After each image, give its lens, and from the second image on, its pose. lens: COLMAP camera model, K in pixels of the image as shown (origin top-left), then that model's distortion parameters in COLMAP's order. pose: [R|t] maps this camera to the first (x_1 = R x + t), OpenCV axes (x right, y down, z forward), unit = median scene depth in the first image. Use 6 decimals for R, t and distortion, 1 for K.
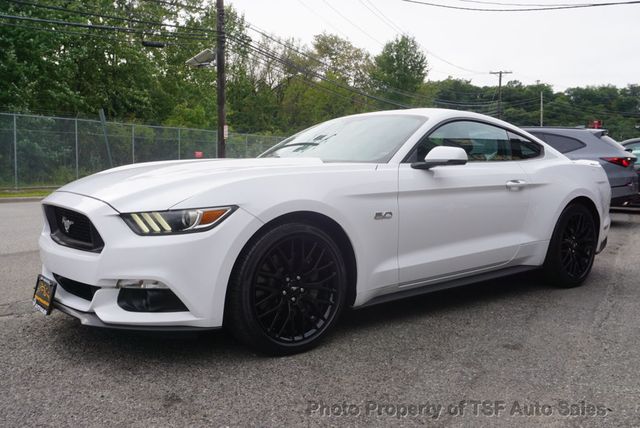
lens RADIAL K [[564.8, 0, 320.0], [0, 564.8, 214.0], [0, 0, 1]] dist [0.012166, 0.004686]
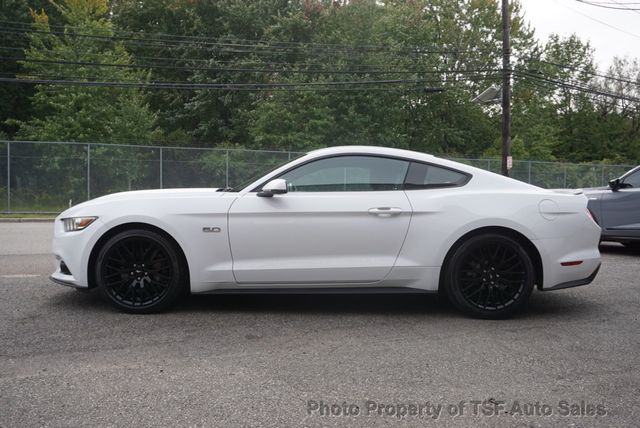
lens RADIAL K [[520.5, 0, 320.0], [0, 520.5, 214.0], [0, 0, 1]] dist [-0.012544, 0.006359]
pose [[0.785849, 0.028430, -0.617765, 0.959822], [-0.057228, 0.997999, -0.026870, -0.014241], [0.615765, 0.056469, 0.785904, 0.133600]]
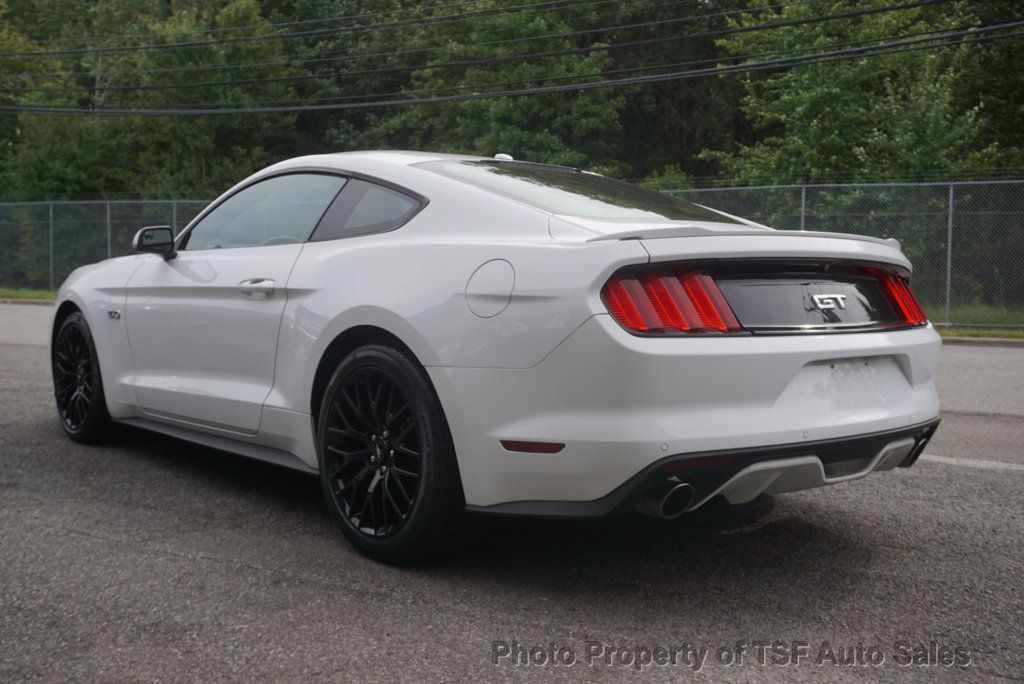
lens RADIAL K [[1080.8, 0, 512.0], [0, 1080.8, 342.0], [0, 0, 1]] dist [-0.017835, -0.010270]
pose [[0.055248, 0.058578, -0.996753, 1.488576], [-0.102943, 0.993292, 0.052669, -0.086374], [0.993152, 0.099699, 0.060908, 1.290874]]
